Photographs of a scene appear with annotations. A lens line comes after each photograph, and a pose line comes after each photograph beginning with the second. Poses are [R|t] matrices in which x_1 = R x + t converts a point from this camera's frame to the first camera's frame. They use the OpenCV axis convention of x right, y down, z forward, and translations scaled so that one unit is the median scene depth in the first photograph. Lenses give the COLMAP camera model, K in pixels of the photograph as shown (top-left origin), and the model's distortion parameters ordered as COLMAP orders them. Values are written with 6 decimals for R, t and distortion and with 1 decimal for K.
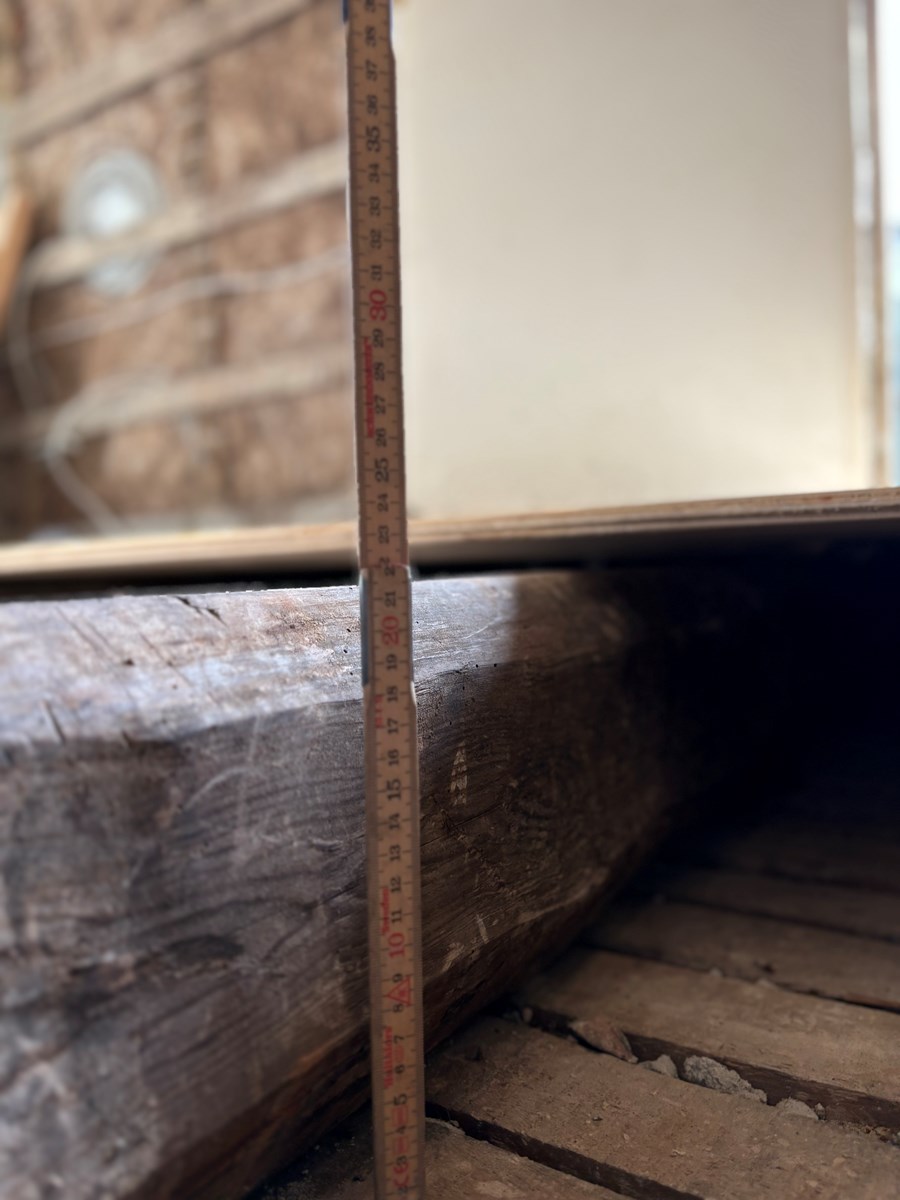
lens RADIAL K [[921.4, 0, 450.0], [0, 921.4, 600.0], [0, 0, 1]] dist [0.008623, 0.003266]
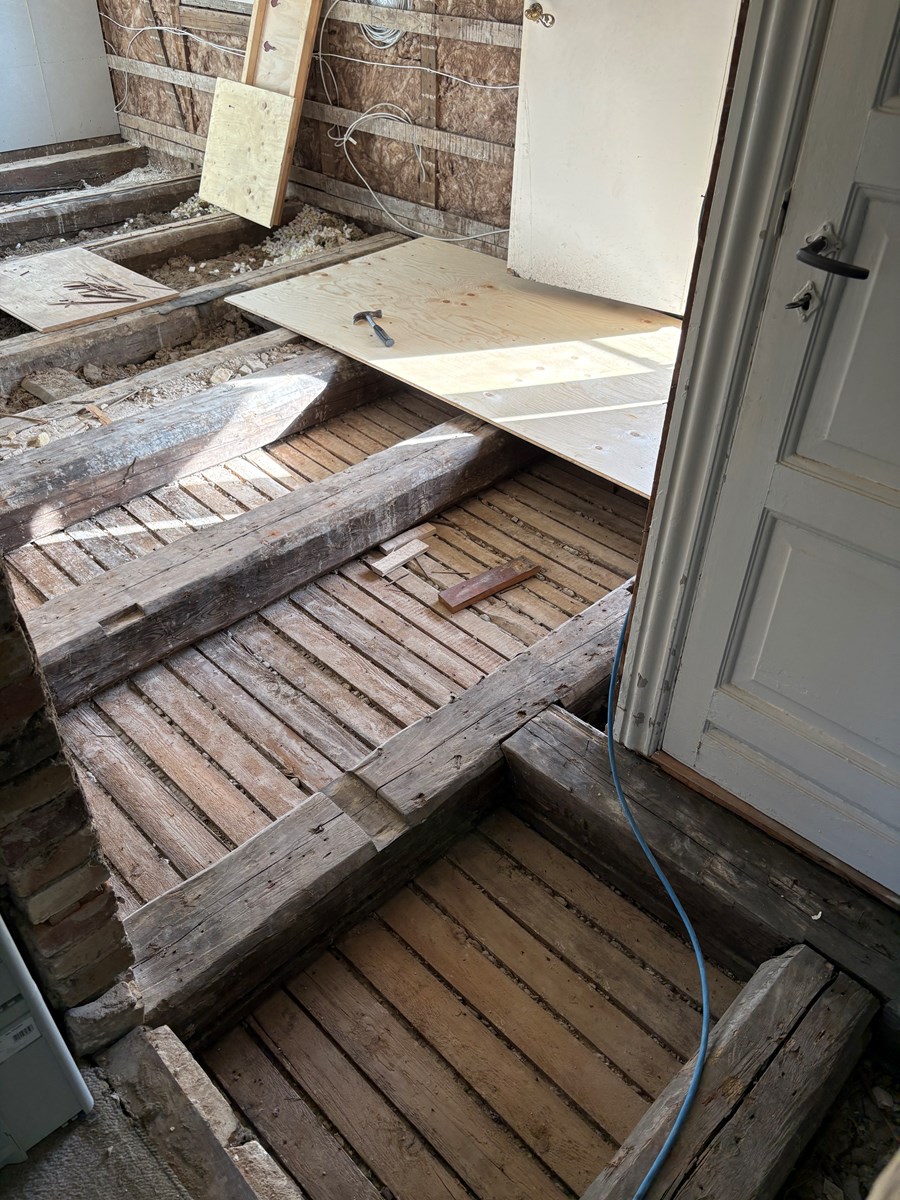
lens RADIAL K [[921.4, 0, 450.0], [0, 921.4, 600.0], [0, 0, 1]] dist [0.008623, 0.003266]
pose [[0.975231, 0.174325, -0.136144, 0.197808], [-0.057688, 0.794667, 0.604298, -0.649290], [0.213534, -0.581476, 0.785041, -1.031821]]
